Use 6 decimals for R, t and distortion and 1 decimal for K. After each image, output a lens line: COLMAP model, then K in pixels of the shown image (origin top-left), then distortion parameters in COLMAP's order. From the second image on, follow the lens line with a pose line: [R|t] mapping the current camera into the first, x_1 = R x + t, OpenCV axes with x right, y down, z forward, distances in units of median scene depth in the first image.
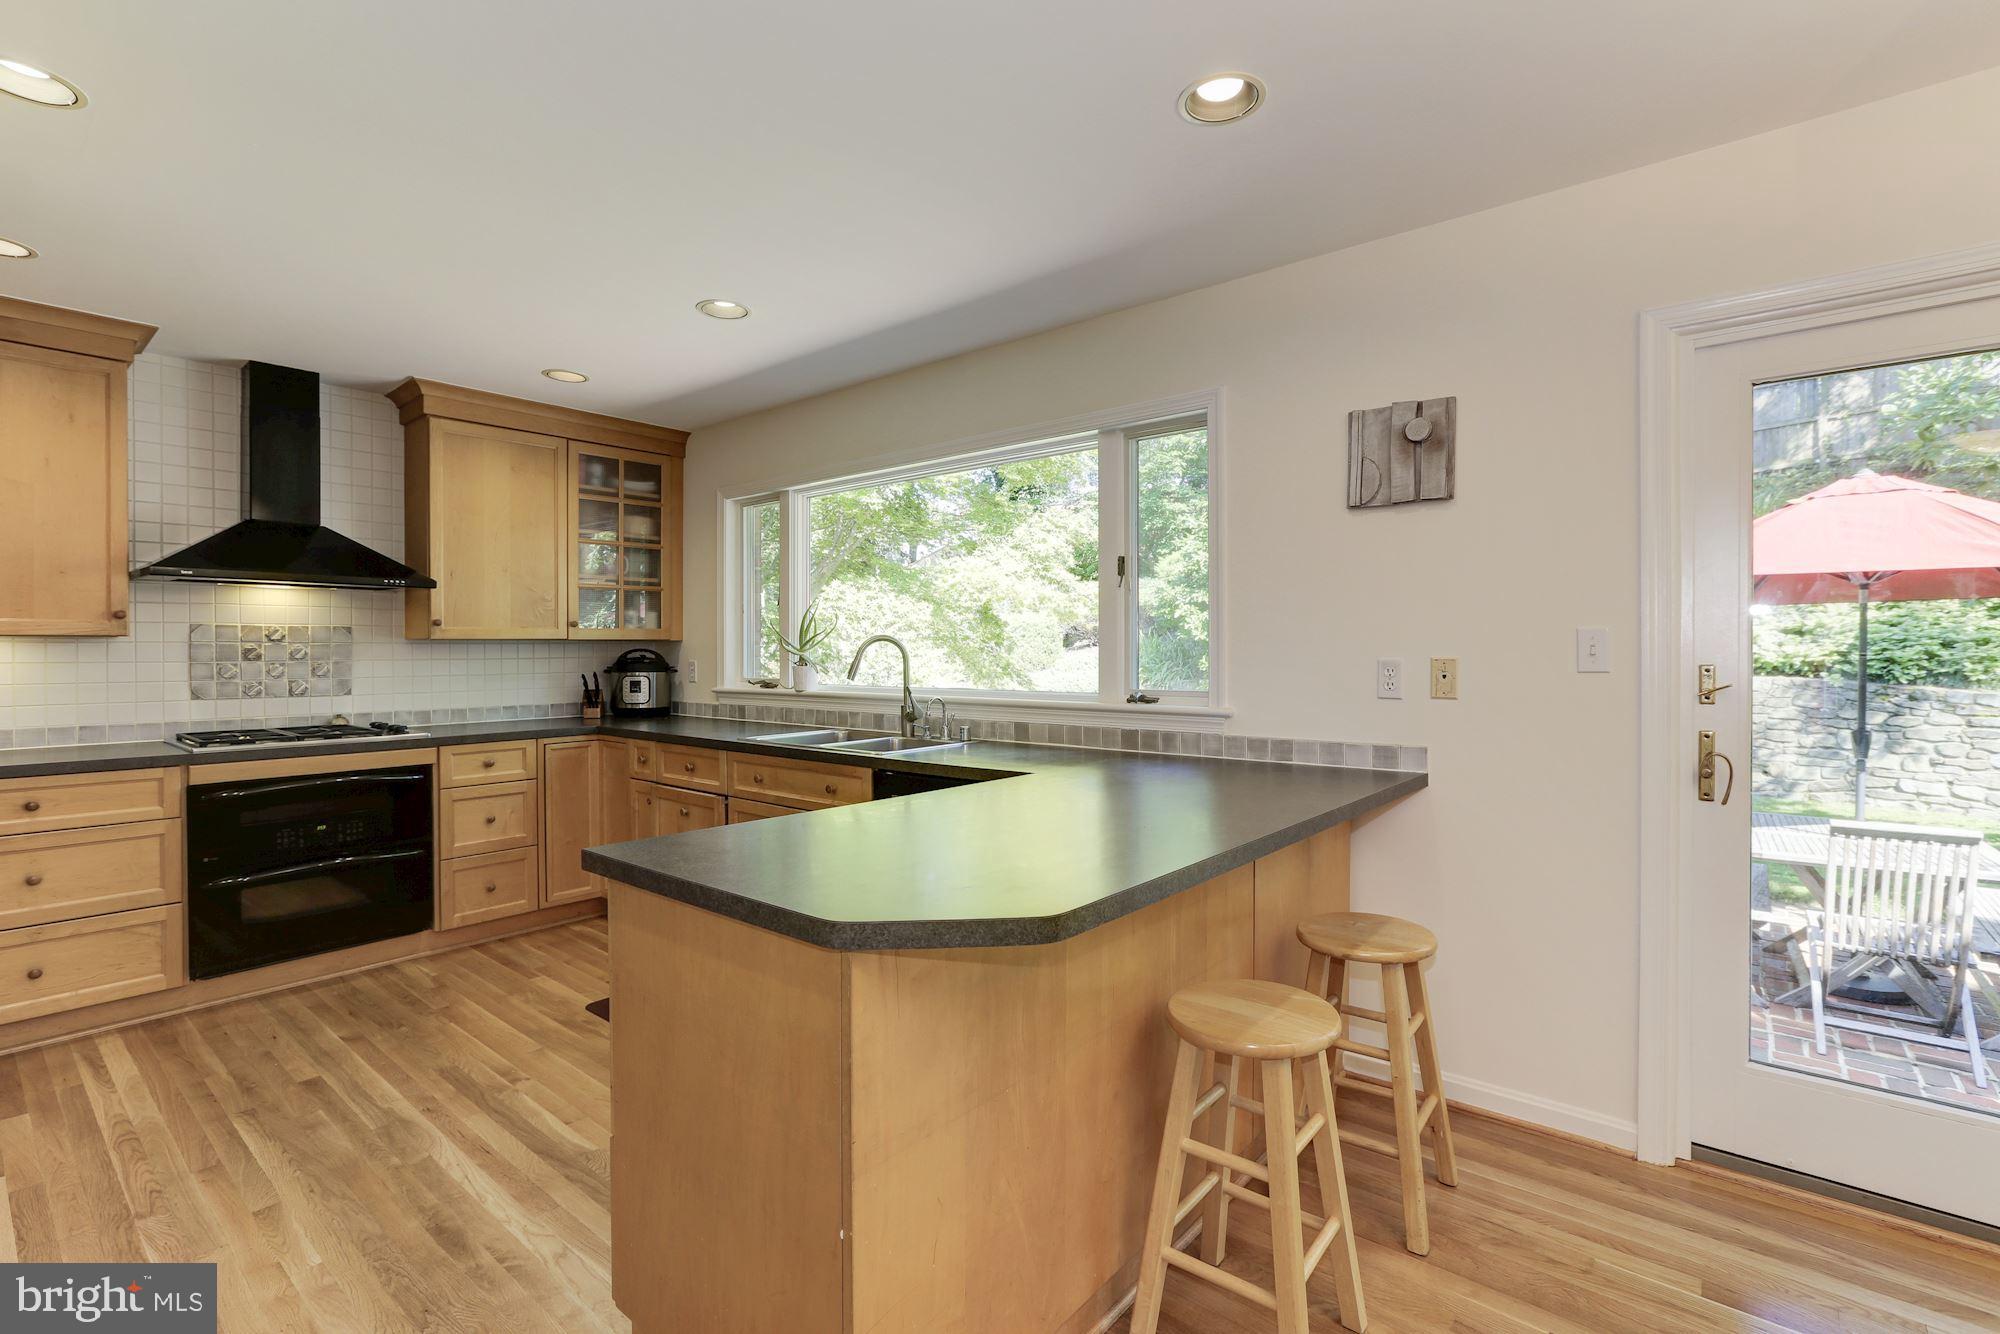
lens RADIAL K [[916.2, 0, 1009.7], [0, 916.2, 657.3], [0, 0, 1]] dist [-0.031672, 0.014826]
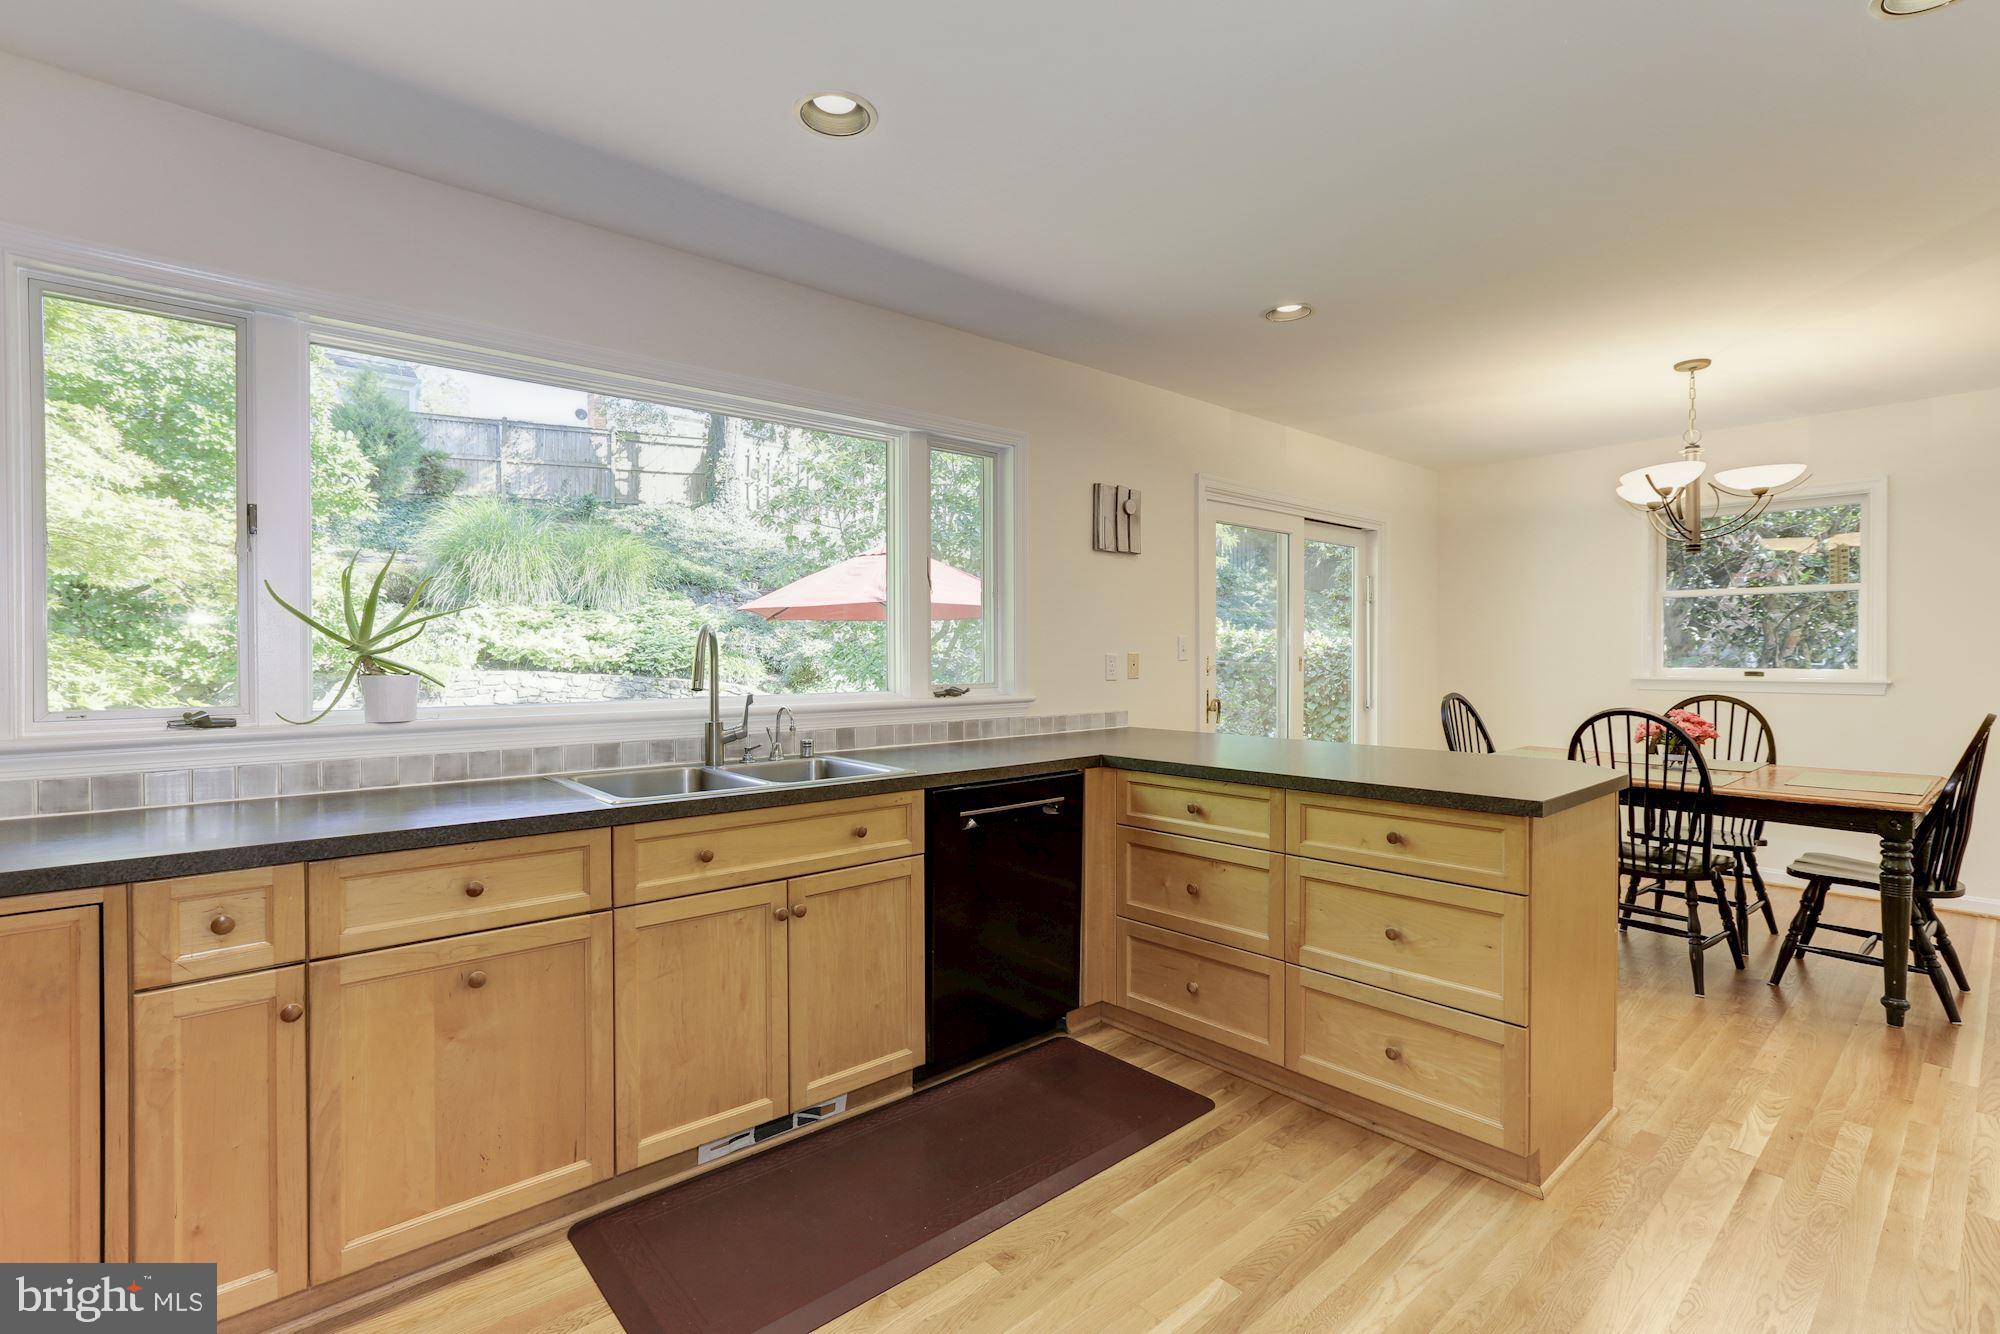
lens RADIAL K [[916.2, 0, 1003.8], [0, 916.2, 659.1], [0, 0, 1]] dist [-0.031672, 0.014826]
pose [[0.162418, -0.005608, 0.986706, -0.804307], [0.009140, 0.999949, 0.004179, 0.001595], [-0.986680, 0.008340, 0.162461, 0.675208]]
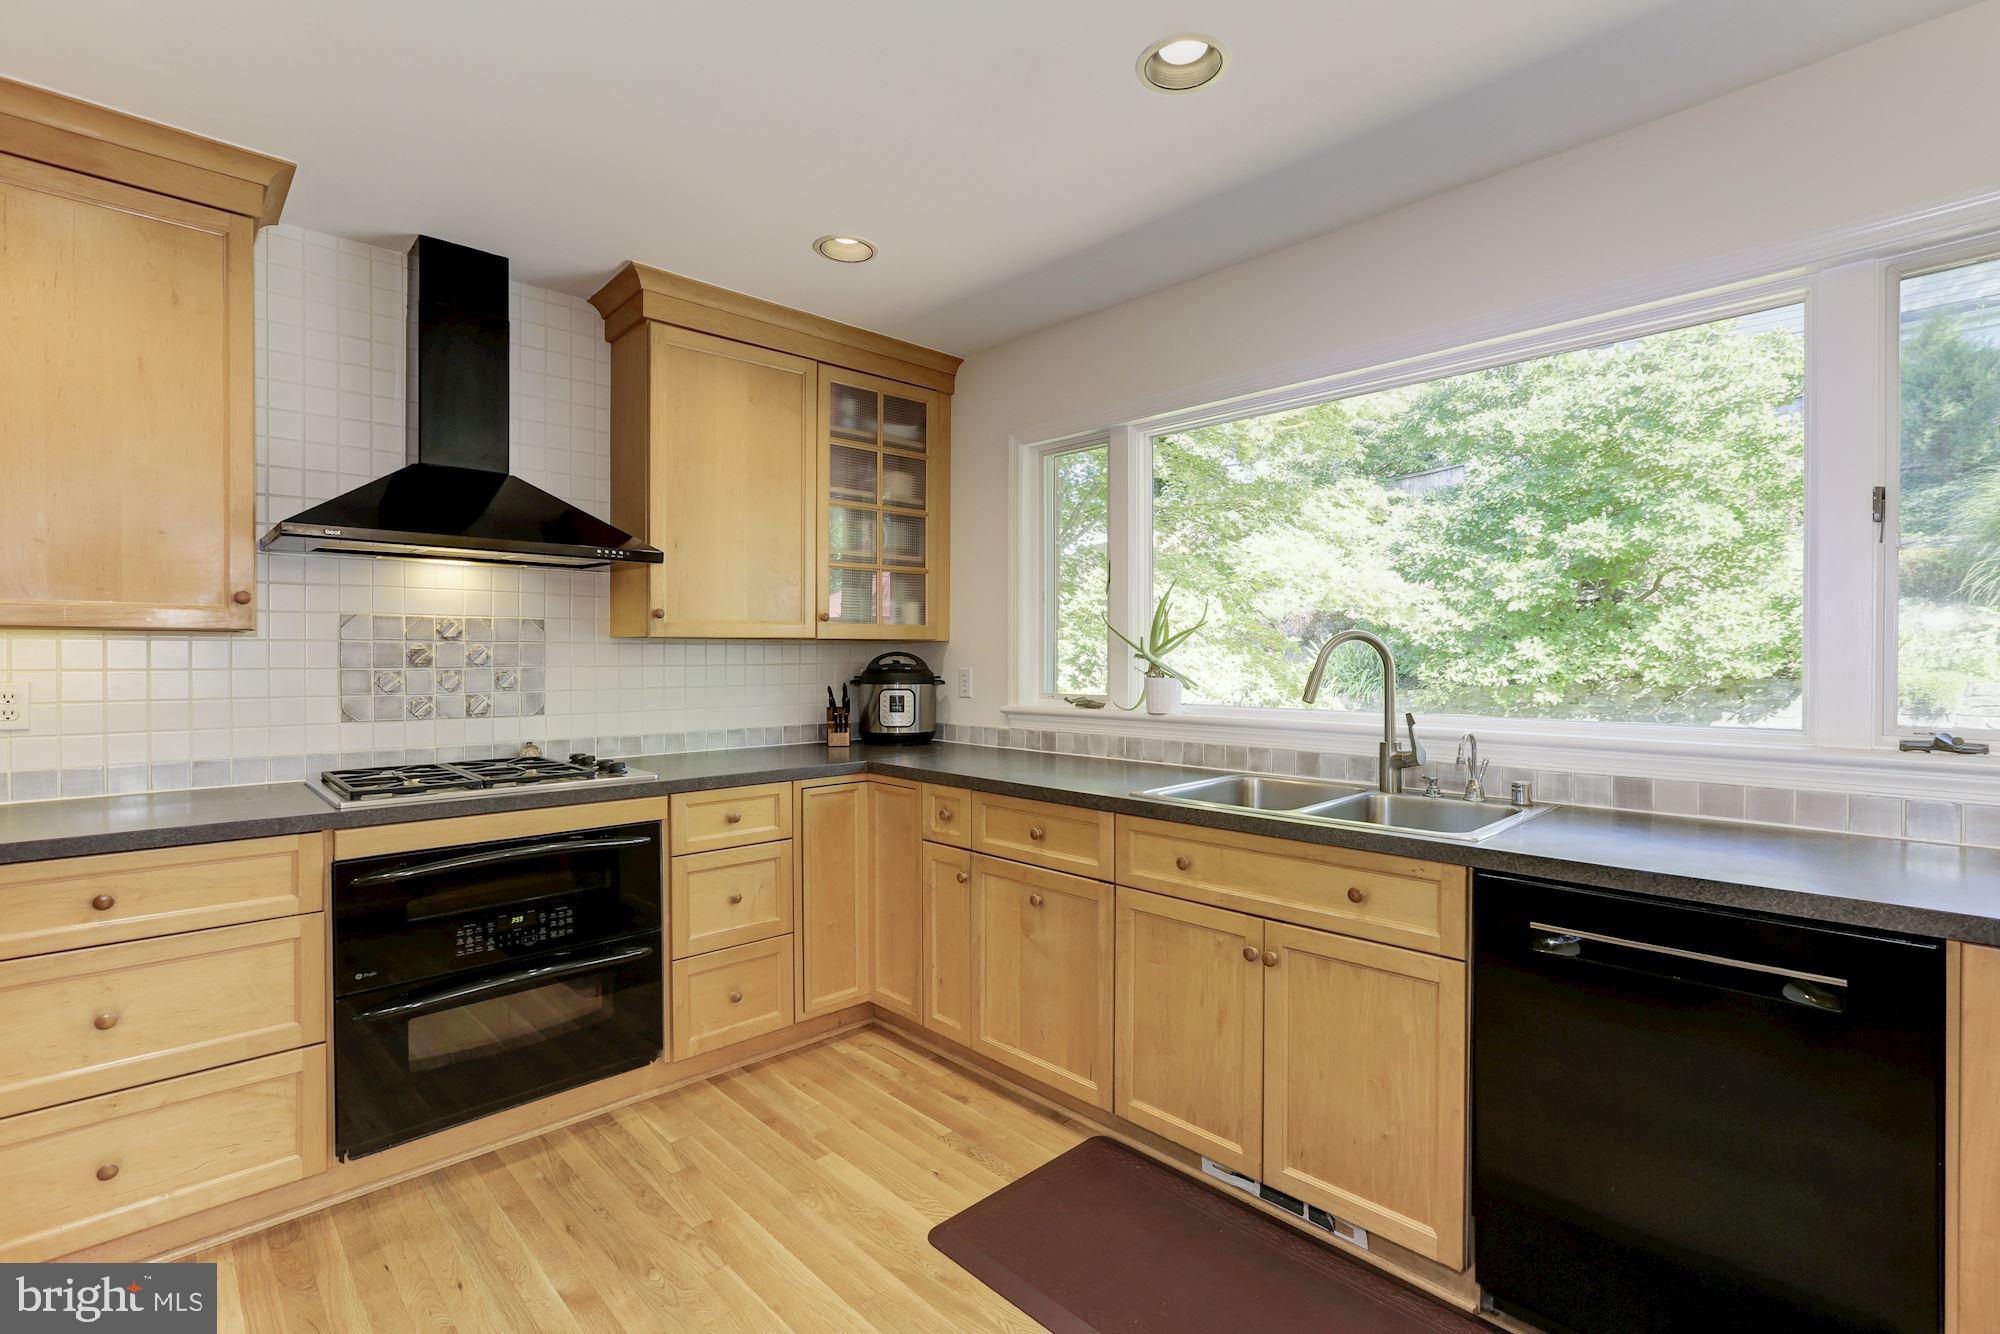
lens RADIAL K [[916.2, 0, 993.0], [0, 916.2, 664.0], [0, 0, 1]] dist [-0.031672, 0.014826]
pose [[0.992419, 0.003515, -0.122852, -0.315013], [-0.003453, 0.999994, 0.000713, -0.000698], [0.122854, -0.000283, 0.992425, 0.359983]]
